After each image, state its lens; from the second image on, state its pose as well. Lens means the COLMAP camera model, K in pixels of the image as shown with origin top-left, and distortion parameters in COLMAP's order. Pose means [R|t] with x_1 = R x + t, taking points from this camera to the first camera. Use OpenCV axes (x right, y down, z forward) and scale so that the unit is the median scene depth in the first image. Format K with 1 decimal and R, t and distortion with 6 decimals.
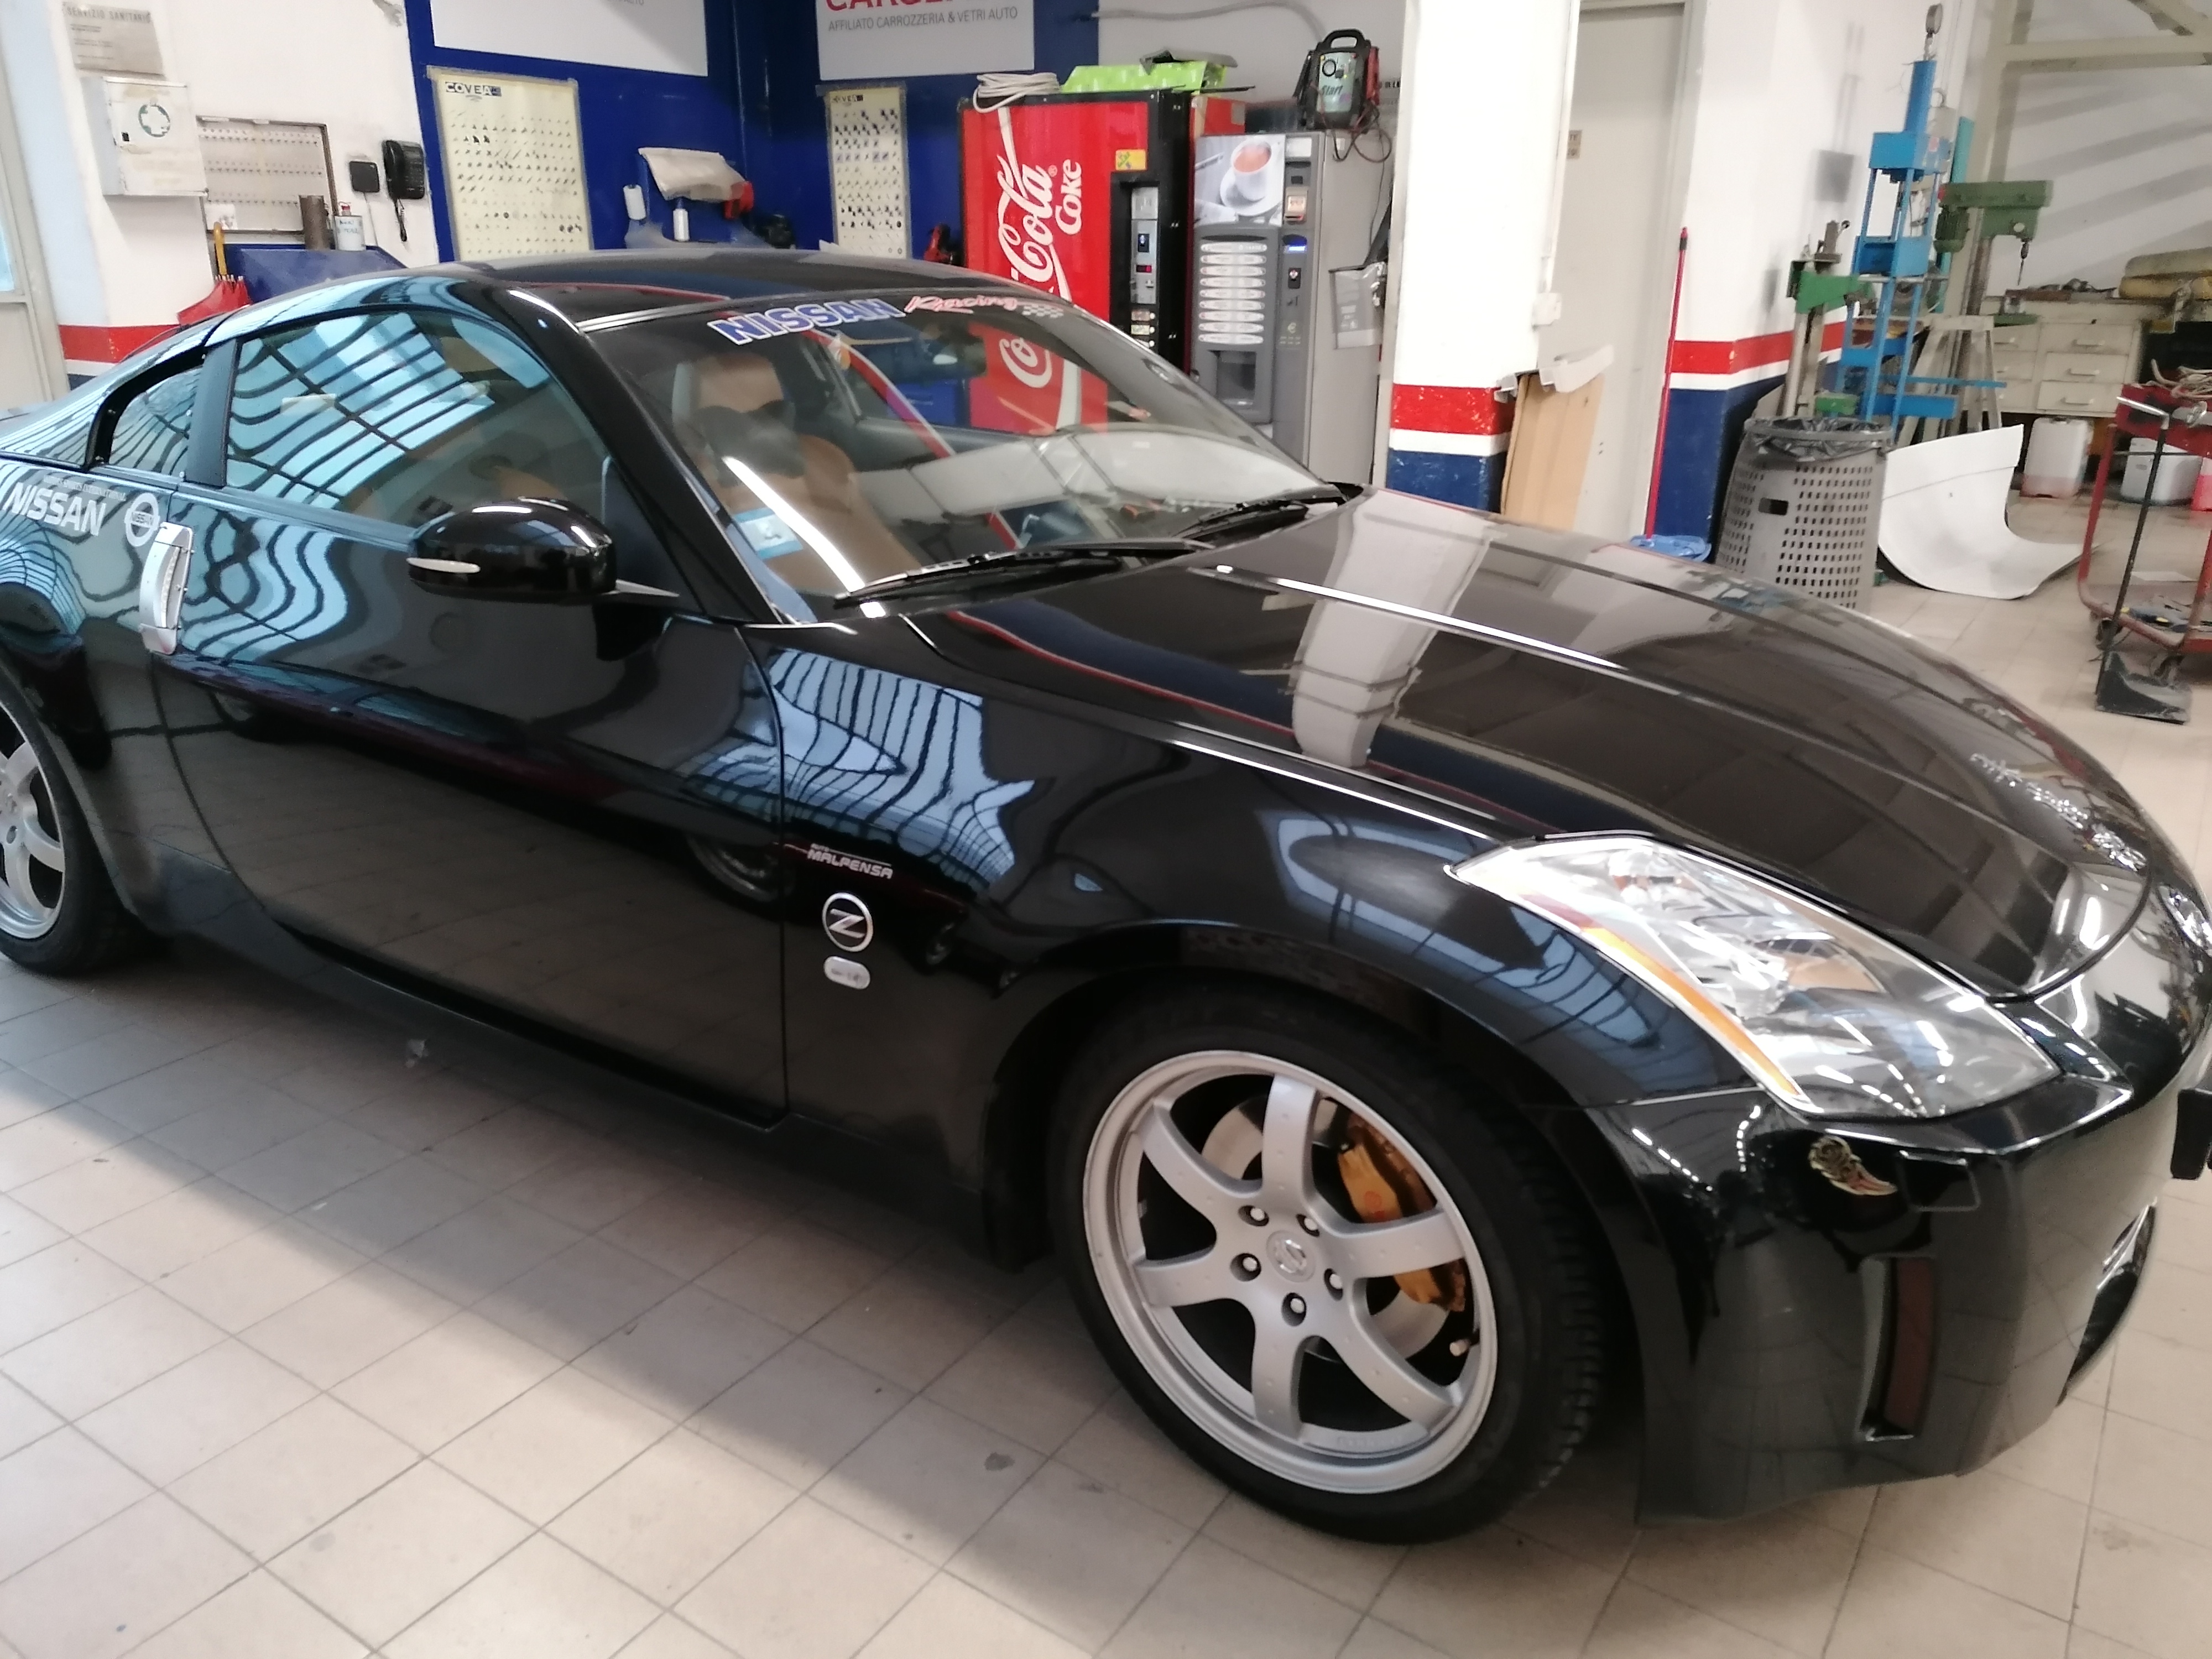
lens RADIAL K [[1649.9, 0, 1106.0], [0, 1649.9, 829.5], [0, 0, 1]] dist [0.081729, -0.079895]
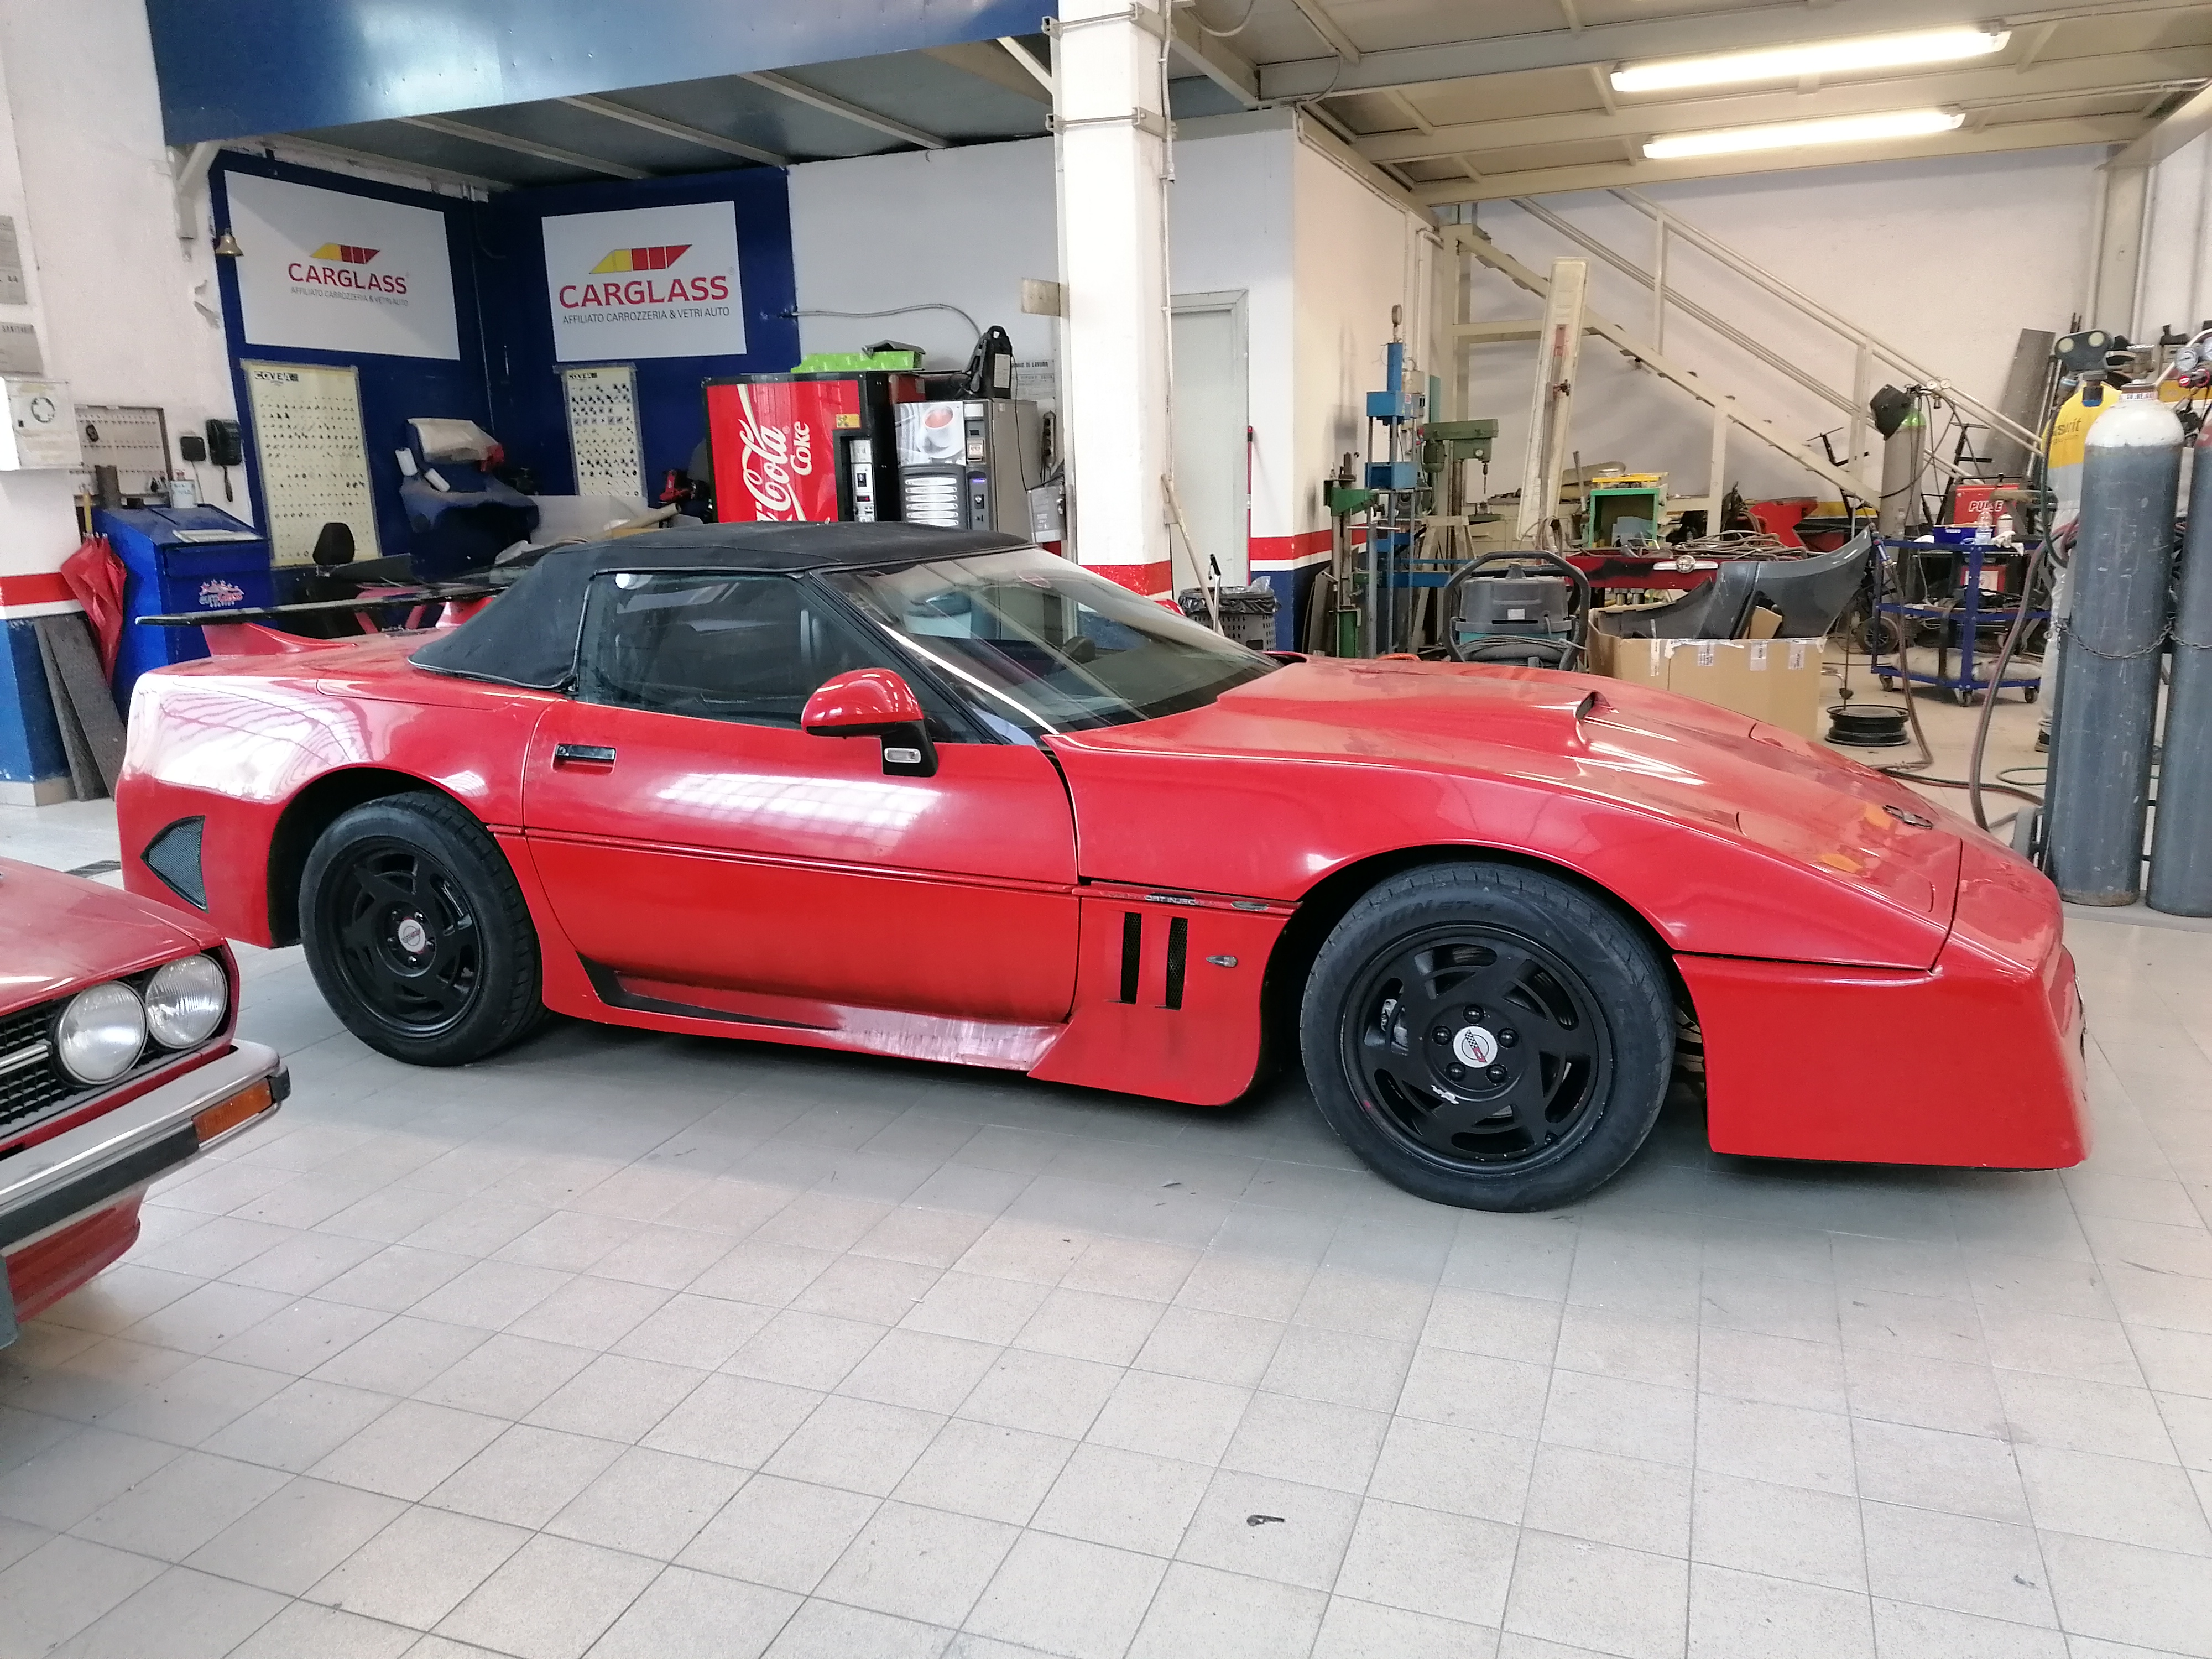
lens RADIAL K [[1649.9, 0, 1106.0], [0, 1649.9, 829.5], [0, 0, 1]] dist [0.081729, -0.079895]
pose [[0.972782, -0.078877, 0.217886, -0.091233], [0.106925, 0.986989, -0.120081, 0.093976], [-0.205579, 0.140110, 0.968559, -0.258690]]
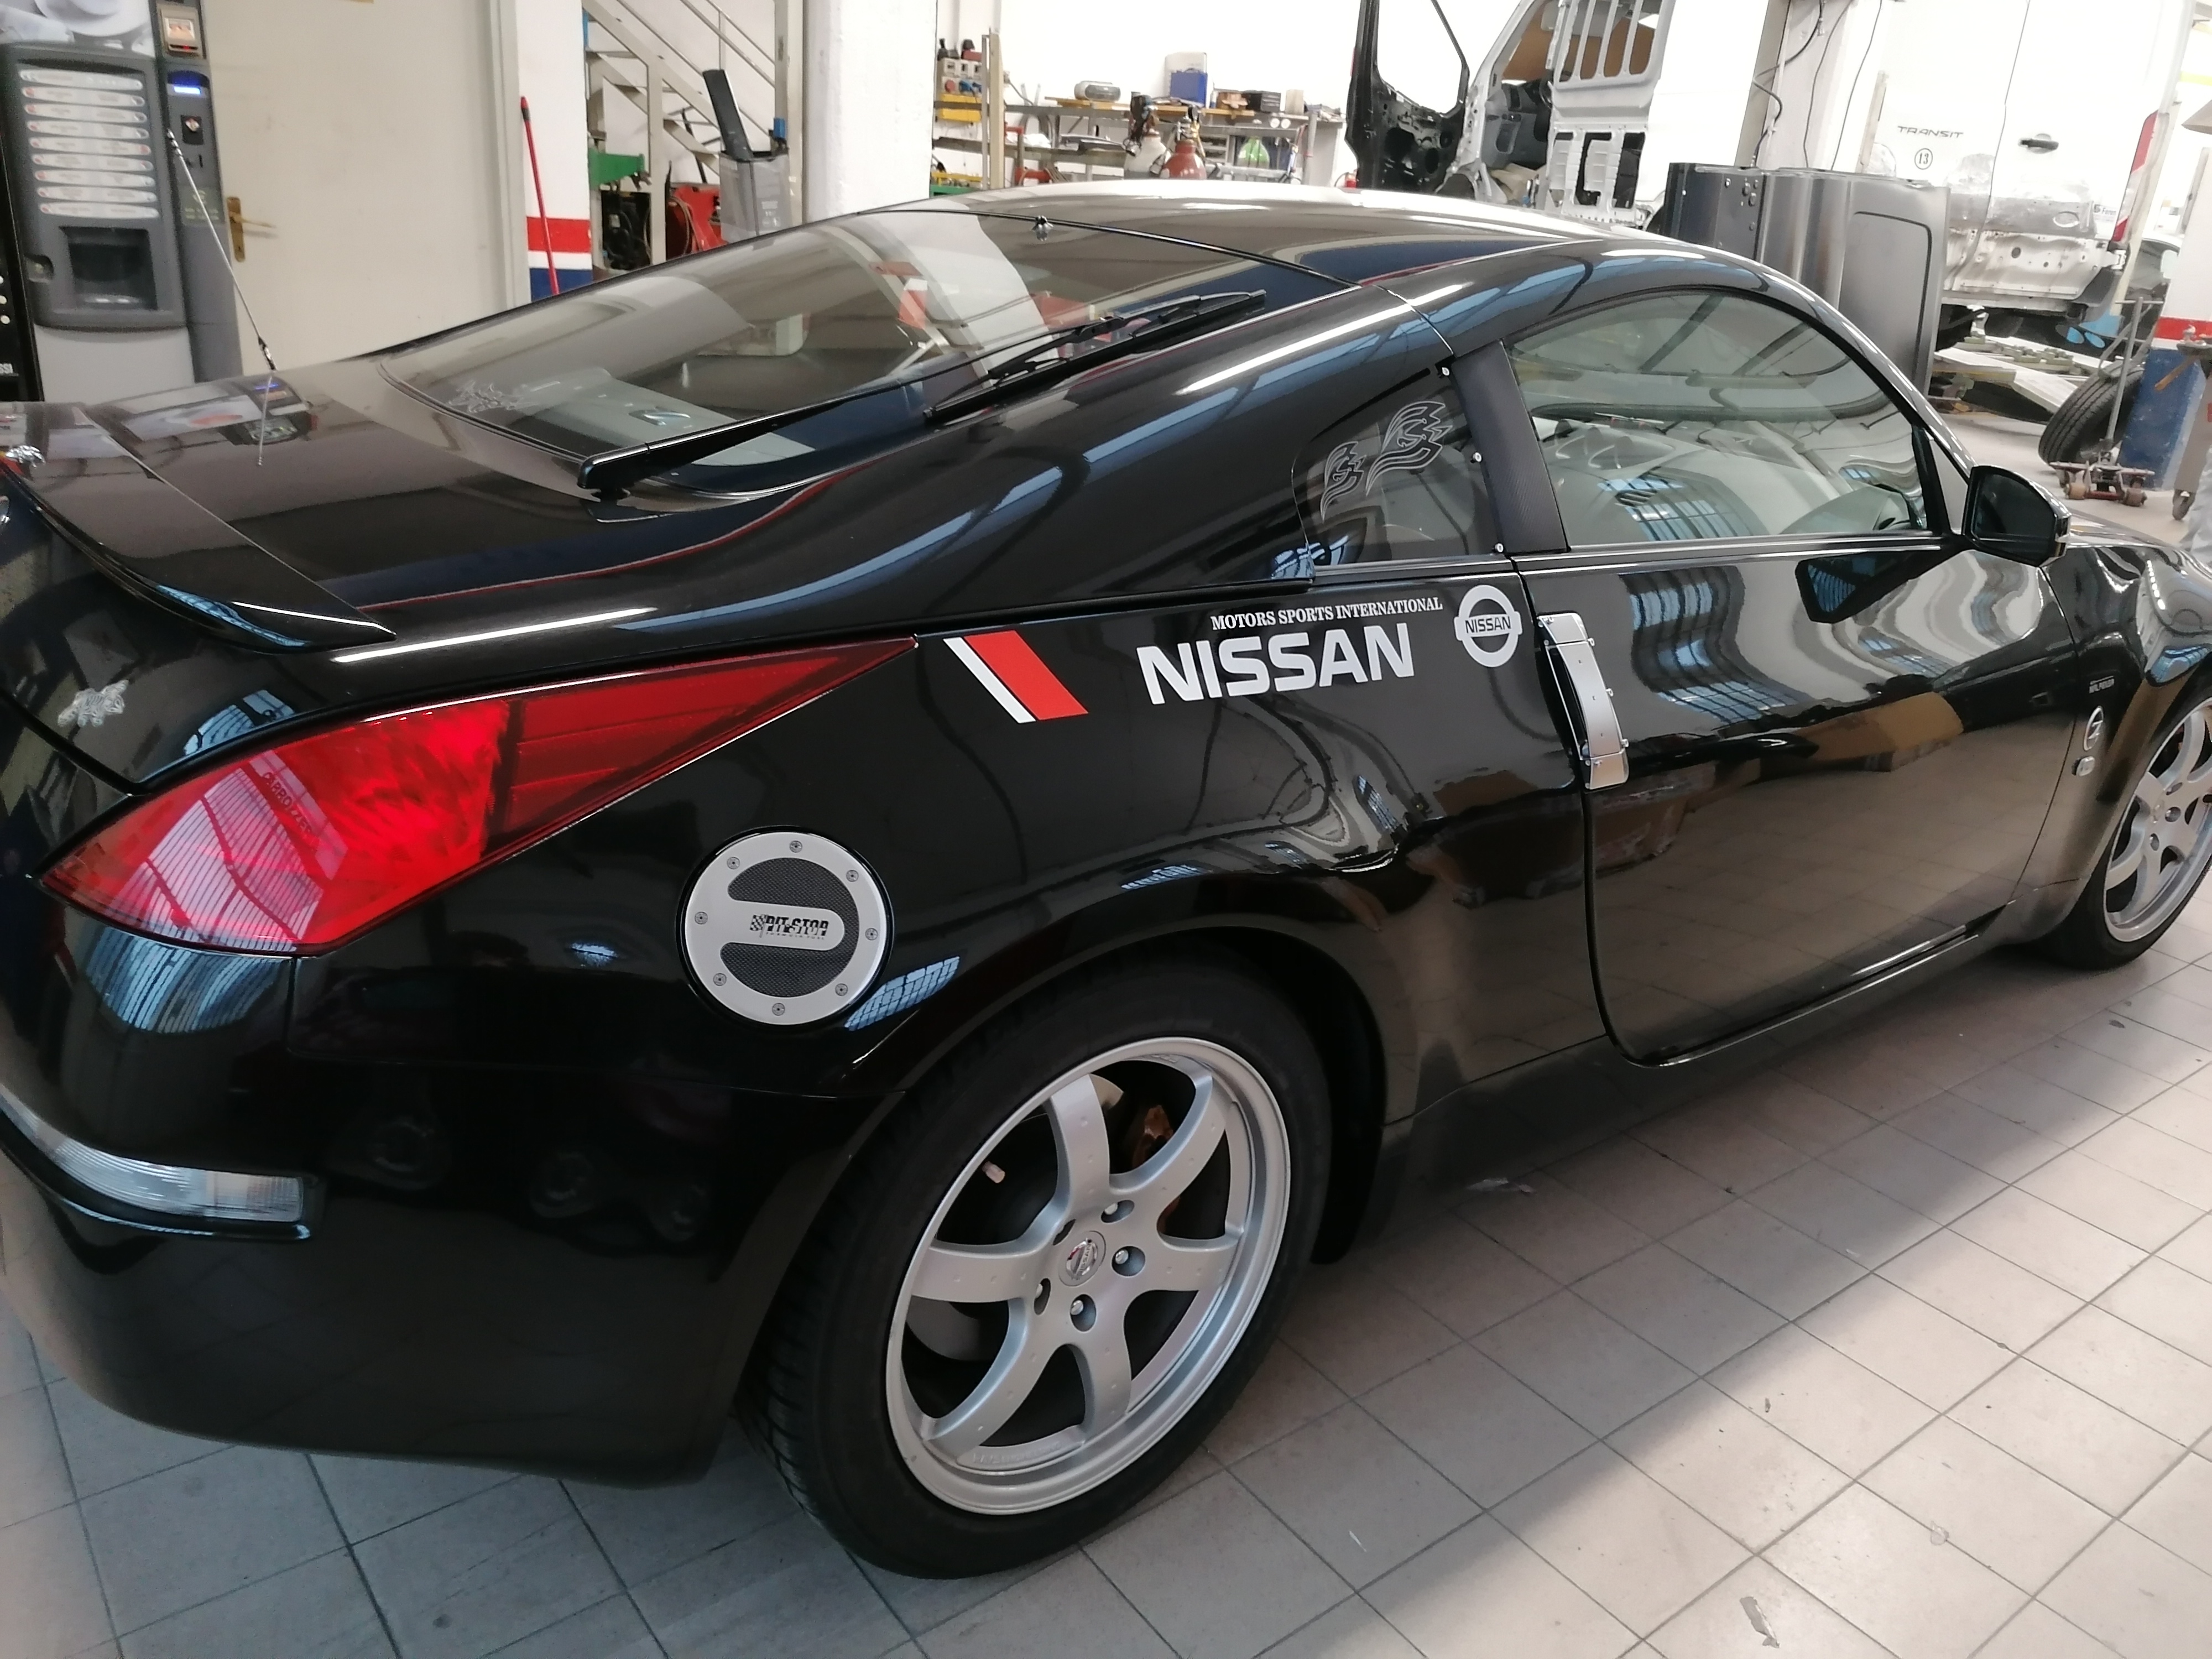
lens RADIAL K [[1682.6, 0, 1106.0], [0, 1682.6, 829.5], [0, 0, 1]] dist [0.000833, -0.002483]
pose [[0.311535, -0.330277, 0.890990, -0.486055], [0.241596, 0.934371, 0.261883, -0.125476], [-0.919009, 0.133674, 0.370882, 0.353864]]
